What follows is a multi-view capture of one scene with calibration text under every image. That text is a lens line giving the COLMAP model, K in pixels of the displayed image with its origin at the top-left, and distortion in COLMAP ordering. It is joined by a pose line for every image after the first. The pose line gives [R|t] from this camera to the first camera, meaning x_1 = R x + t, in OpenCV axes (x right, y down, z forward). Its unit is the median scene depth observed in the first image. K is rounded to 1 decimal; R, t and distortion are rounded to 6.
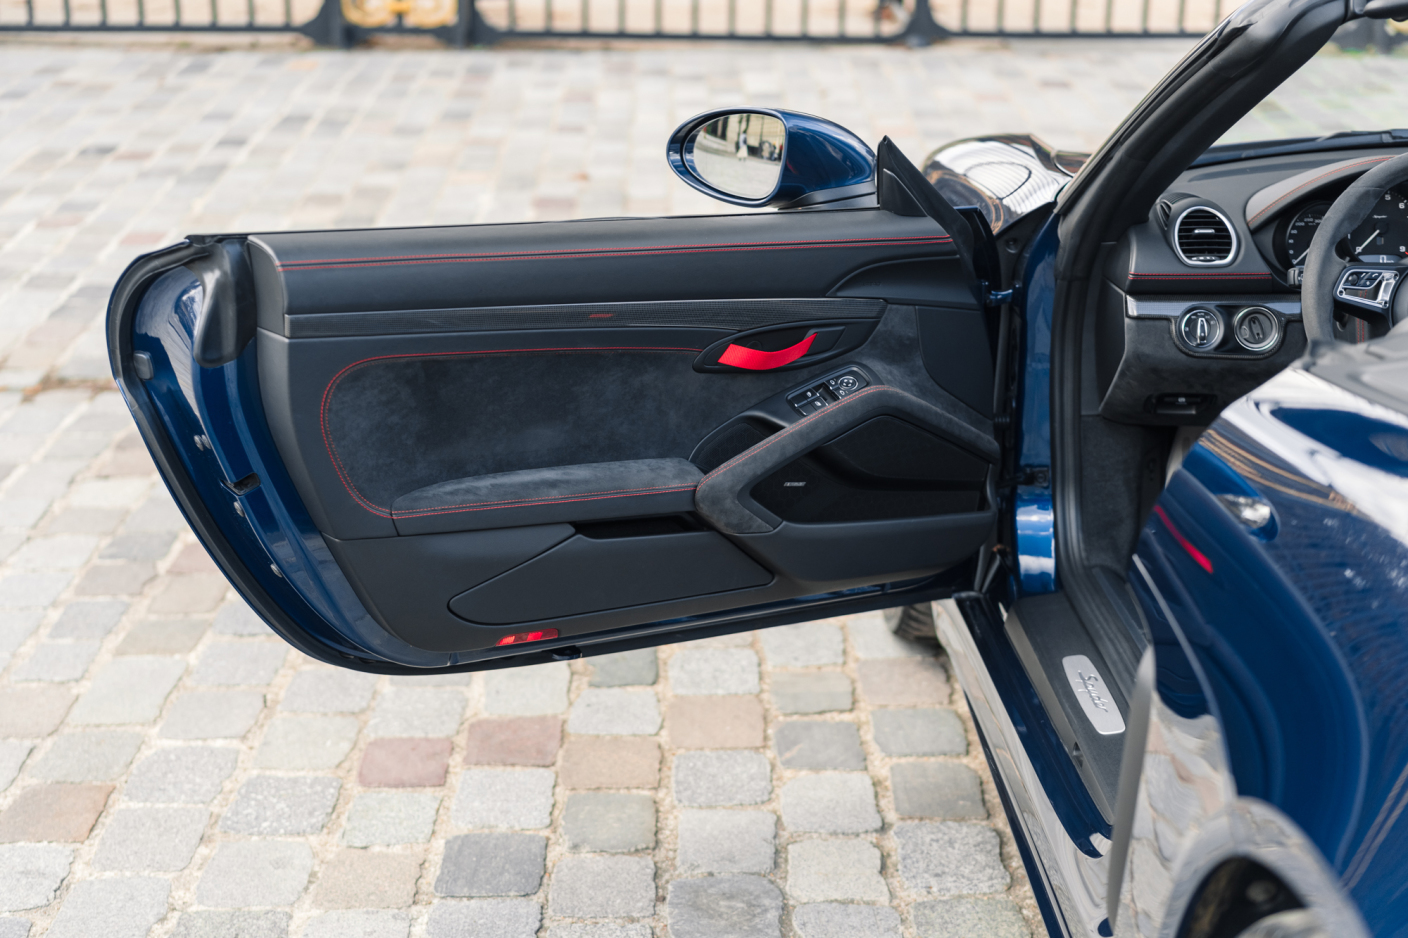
lens RADIAL K [[2196.6, 0, 704.0], [0, 2196.6, 469.0], [0, 0, 1]] dist [-0.023159, -0.038683]
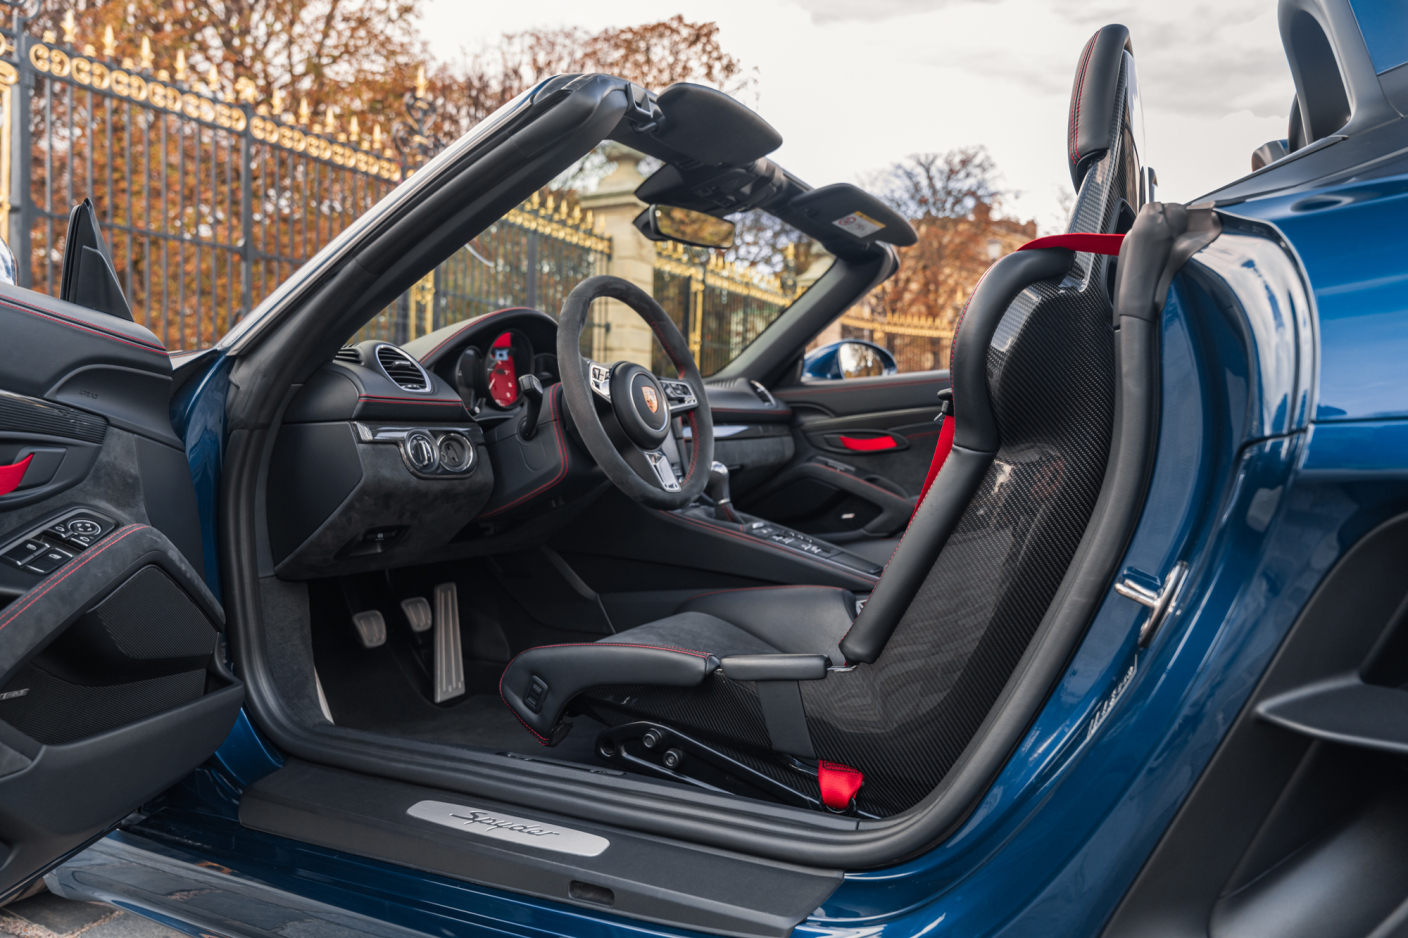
lens RADIAL K [[909.1, 0, 682.6], [0, 909.1, 474.9], [0, 0, 1]] dist [-0.001538, -0.002559]
pose [[0.505497, -0.045572, 0.861624, -0.083951], [0.256984, 0.961236, -0.099927, 0.021742], [-0.823670, 0.271936, 0.497613, 0.686696]]
